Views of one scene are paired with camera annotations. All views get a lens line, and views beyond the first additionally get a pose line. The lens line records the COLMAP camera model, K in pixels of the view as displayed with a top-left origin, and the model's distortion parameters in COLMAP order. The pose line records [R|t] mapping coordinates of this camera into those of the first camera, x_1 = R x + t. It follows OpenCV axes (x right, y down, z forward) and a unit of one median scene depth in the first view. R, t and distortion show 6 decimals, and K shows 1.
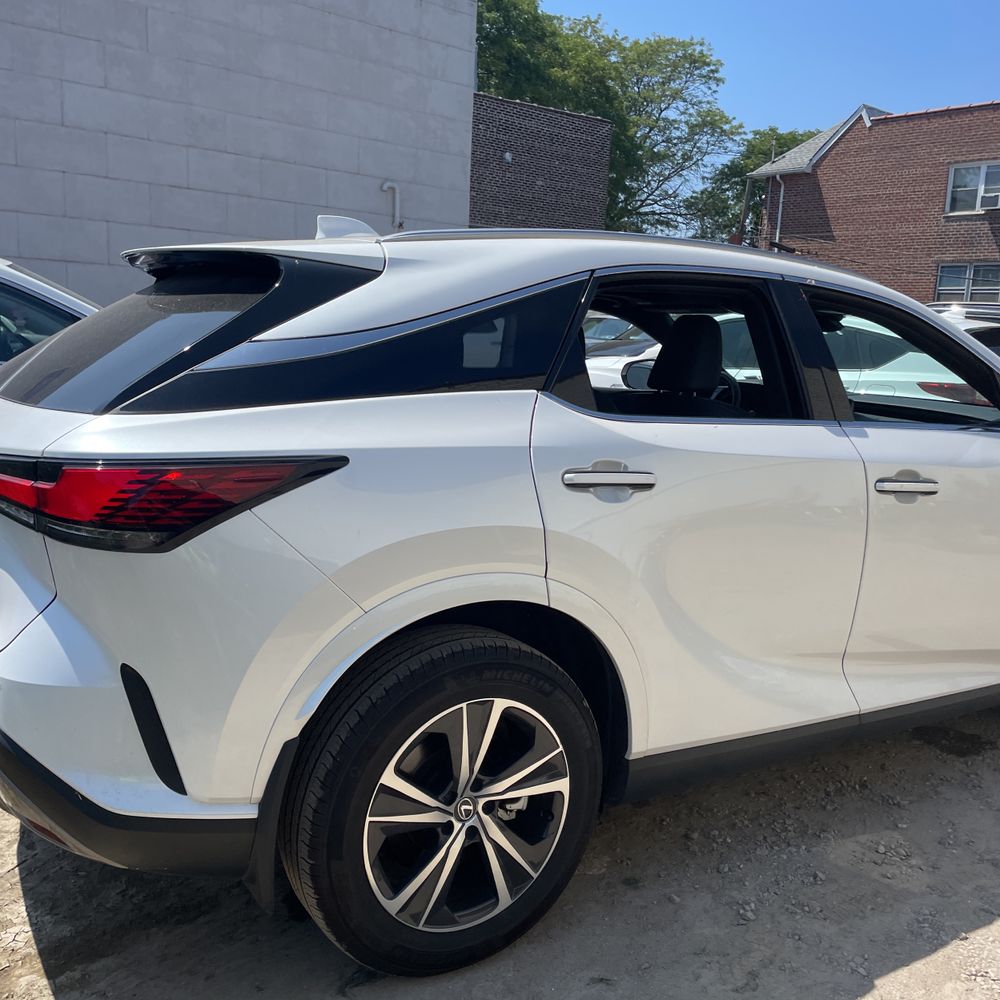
lens RADIAL K [[1017.0, 0, 491.1], [0, 1017.0, 485.2], [0, 0, 1]] dist [0.032503, 0.000000]
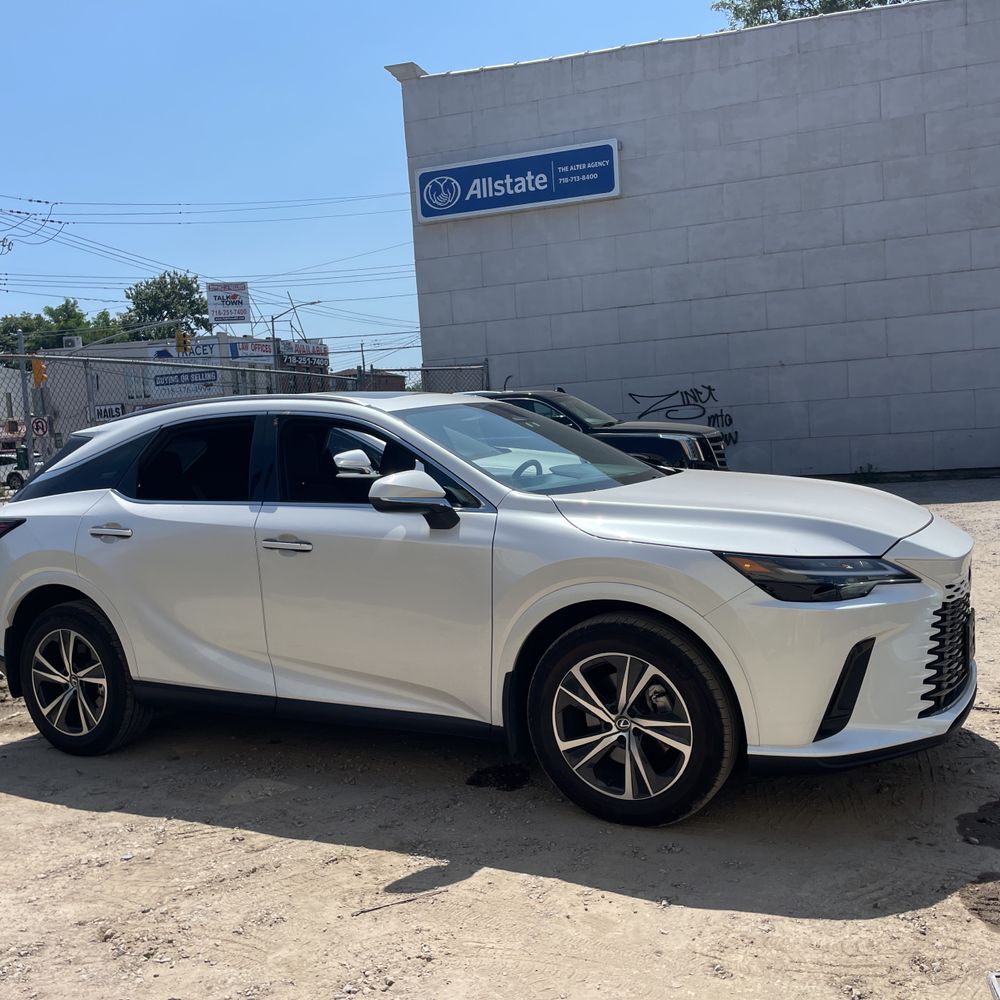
lens RADIAL K [[1017.0, 0, 491.1], [0, 1017.0, 497.5], [0, 0, 1]] dist [0.032503, 0.000000]
pose [[0.500924, -0.011765, -0.865411, 2.277650], [-0.044936, 0.998205, -0.039581, -0.028948], [0.864324, 0.058715, 0.499497, 0.638049]]
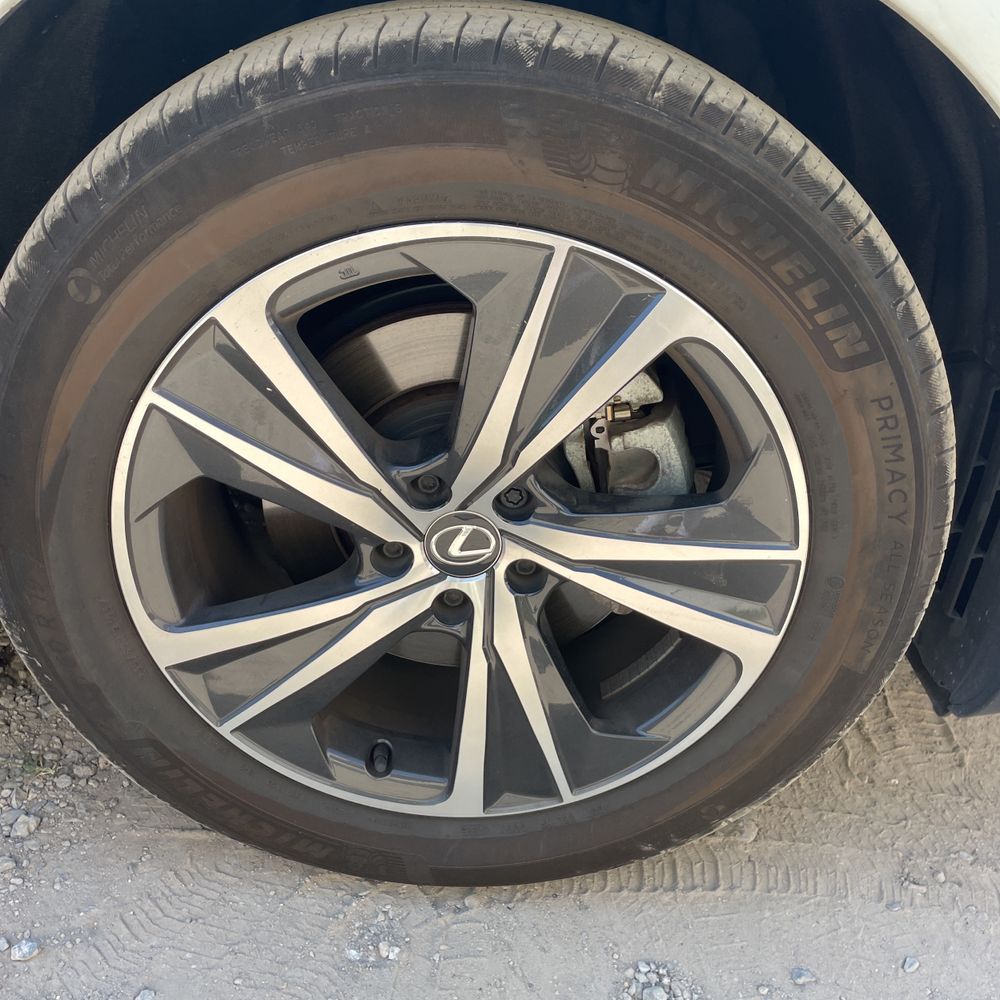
lens RADIAL K [[1017.0, 0, 492.8], [0, 1017.0, 481.8], [0, 0, 1]] dist [0.032503, 0.000000]
pose [[0.856649, 0.267155, -0.441339, 1.177308], [-0.115038, 0.932854, 0.341393, 0.106979], [0.502910, -0.241683, 0.829862, 1.337165]]
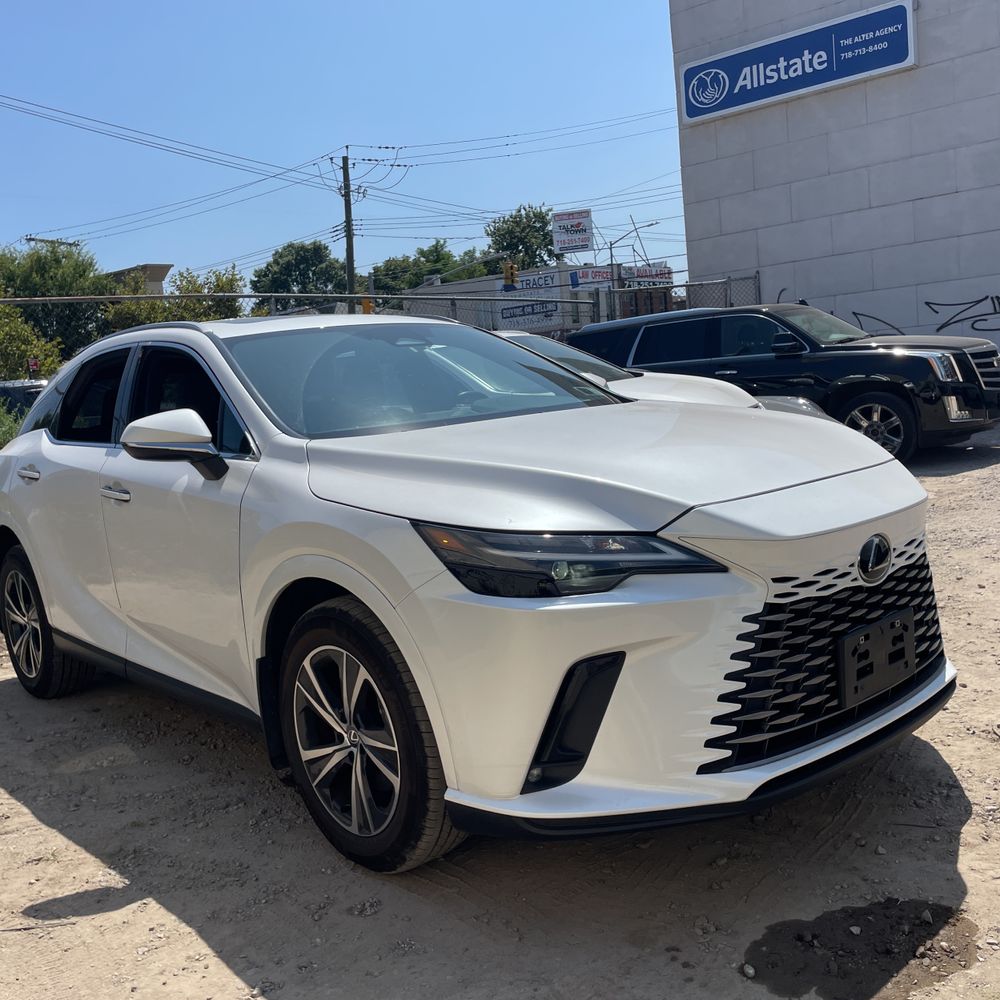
lens RADIAL K [[1017.0, 0, 504.5], [0, 1017.0, 493.9], [0, 0, 1]] dist [0.032503, 0.000000]
pose [[0.169524, 0.053132, -0.984093, 2.228042], [-0.048888, 0.997770, 0.045449, -0.104267], [0.984313, 0.040405, 0.171744, 1.572350]]
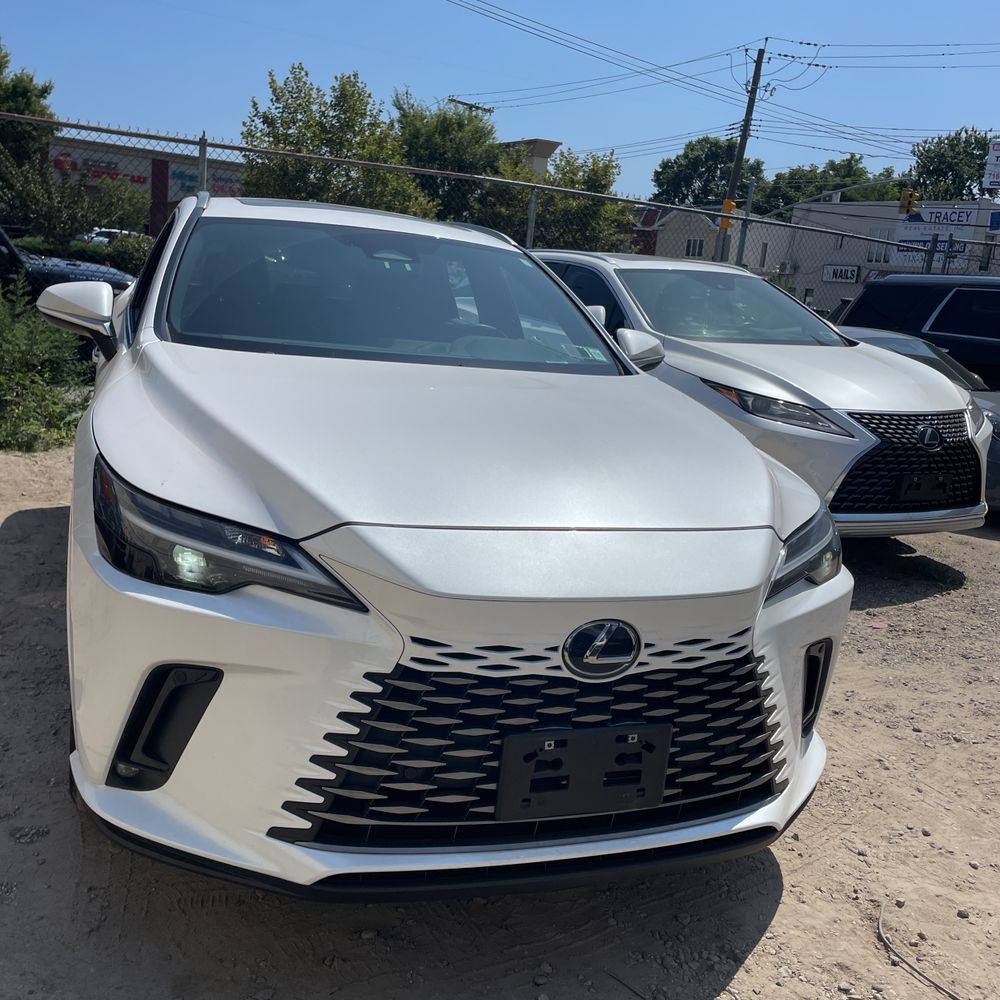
lens RADIAL K [[1017.0, 0, 500.4], [0, 1017.0, 498.6], [0, 0, 1]] dist [0.032503, 0.000000]
pose [[-0.195921, 0.146370, -0.969634, 2.018826], [-0.245806, 0.949899, 0.193058, -0.258990], [0.949313, 0.276166, -0.150127, 2.165154]]
